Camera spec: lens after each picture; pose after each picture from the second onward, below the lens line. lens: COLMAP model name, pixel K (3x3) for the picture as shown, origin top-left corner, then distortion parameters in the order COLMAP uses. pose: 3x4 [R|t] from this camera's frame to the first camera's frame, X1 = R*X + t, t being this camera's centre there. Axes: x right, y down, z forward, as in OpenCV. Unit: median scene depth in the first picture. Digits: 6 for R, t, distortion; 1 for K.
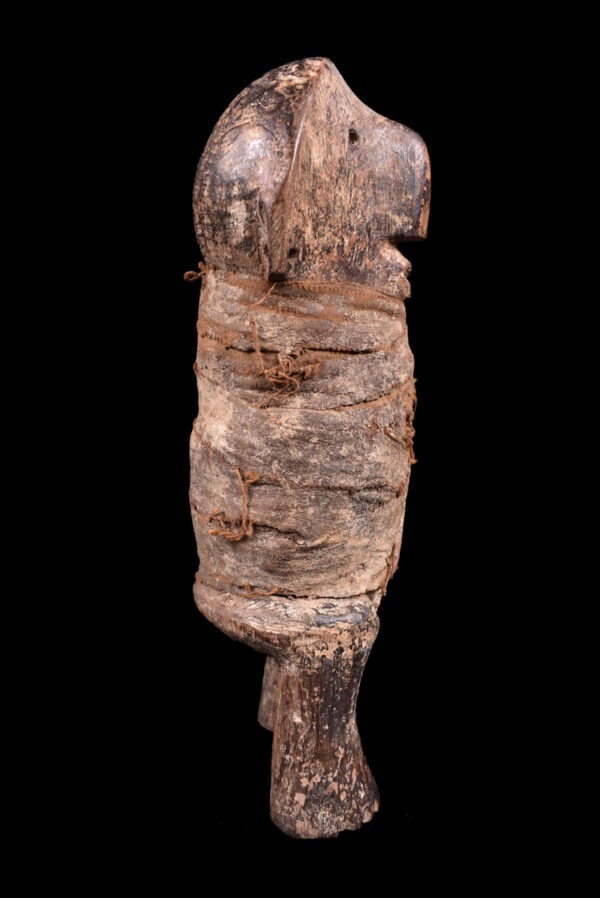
lens RADIAL K [[696.2, 0, 300.0], [0, 696.2, 449.0], [0, 0, 1]] dist [-0.105214, 0.004922]
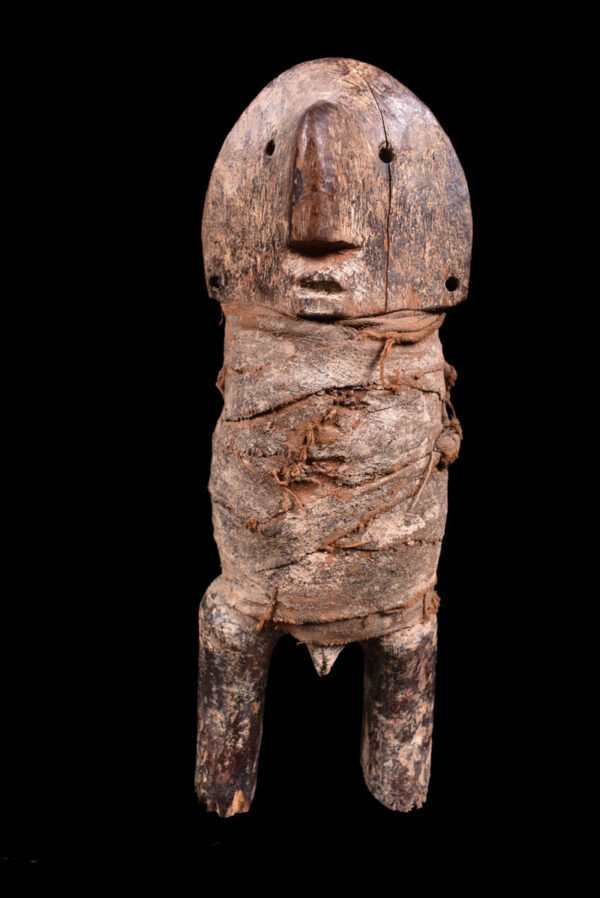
lens RADIAL K [[696.2, 0, 300.0], [0, 696.2, 449.0], [0, 0, 1]] dist [-0.105214, 0.004922]
pose [[-0.030007, 0.192857, -0.980768, 1.089576], [-0.171995, 0.965578, 0.195132, -0.242430], [0.984641, 0.174542, 0.004196, 1.100640]]
